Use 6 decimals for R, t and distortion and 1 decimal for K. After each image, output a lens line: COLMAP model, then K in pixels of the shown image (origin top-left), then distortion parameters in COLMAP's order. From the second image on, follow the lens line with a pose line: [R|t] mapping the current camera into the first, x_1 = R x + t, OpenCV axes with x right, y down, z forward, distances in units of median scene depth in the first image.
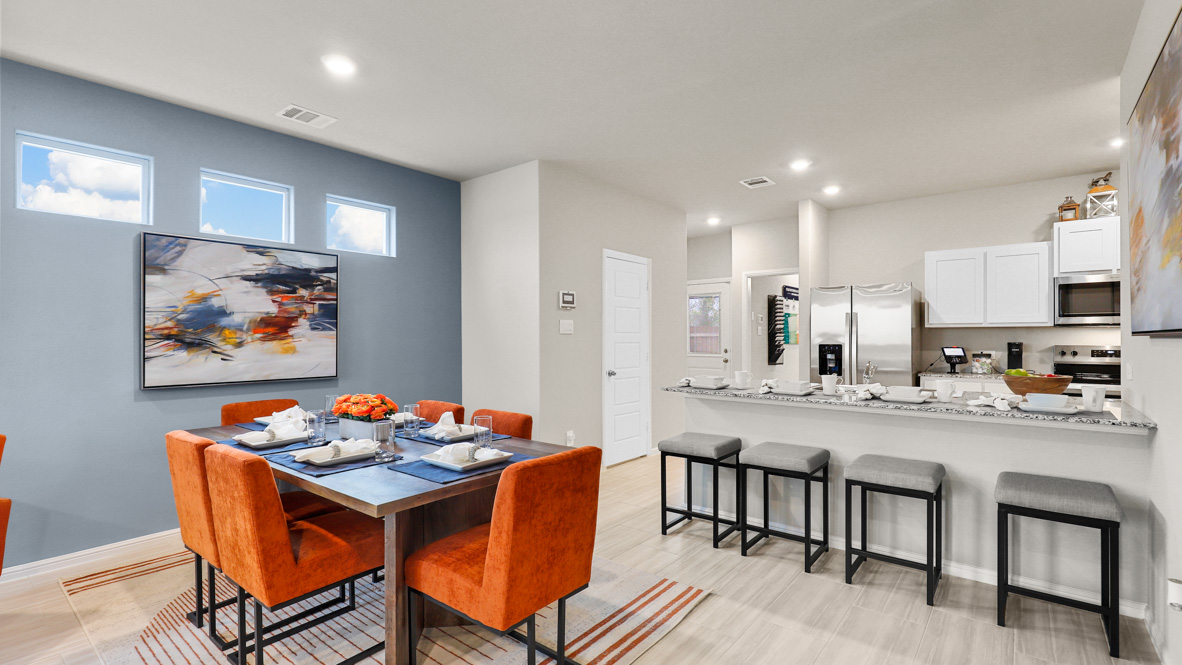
lens RADIAL K [[538.4, 0, 587.6], [0, 538.4, 334.8], [0, 0, 1]] dist [-0.001199, 0.000126]
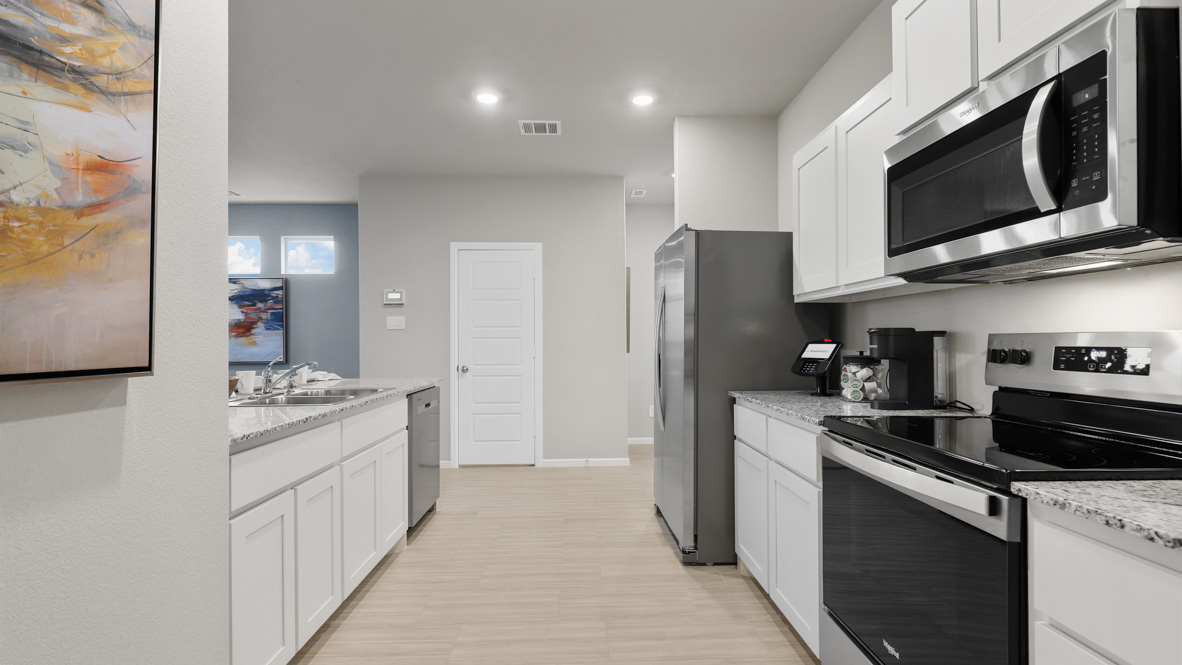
lens RADIAL K [[538.4, 0, 591.4], [0, 538.4, 339.0], [0, 0, 1]] dist [-0.001199, 0.000126]
pose [[0.650508, -0.006739, -0.759469, 1.022924], [0.008038, 0.999966, -0.001988, 0.022356], [0.759457, -0.004811, 0.650540, 0.602980]]
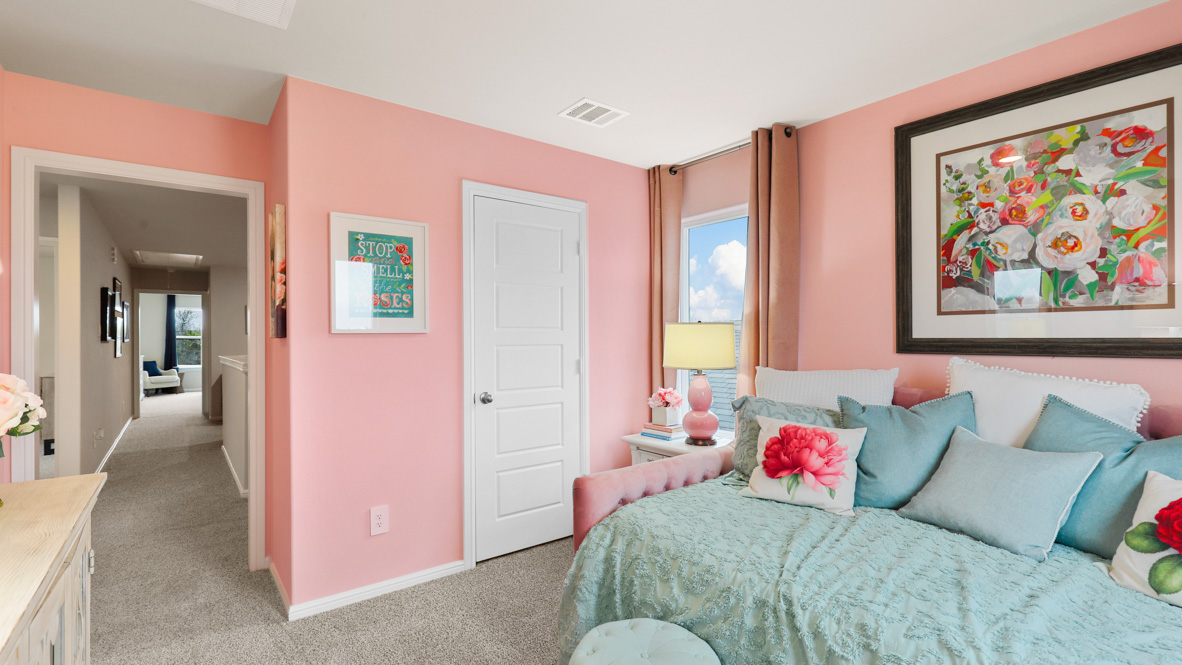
lens RADIAL K [[538.4, 0, 591.2], [0, 538.4, 328.1], [0, 0, 1]] dist [-0.001199, 0.000126]
pose [[0.972915, -0.005192, -0.231105, 0.314092], [0.004533, 0.999984, -0.003383, -0.002091], [0.231119, 0.002244, 0.972923, 0.519595]]
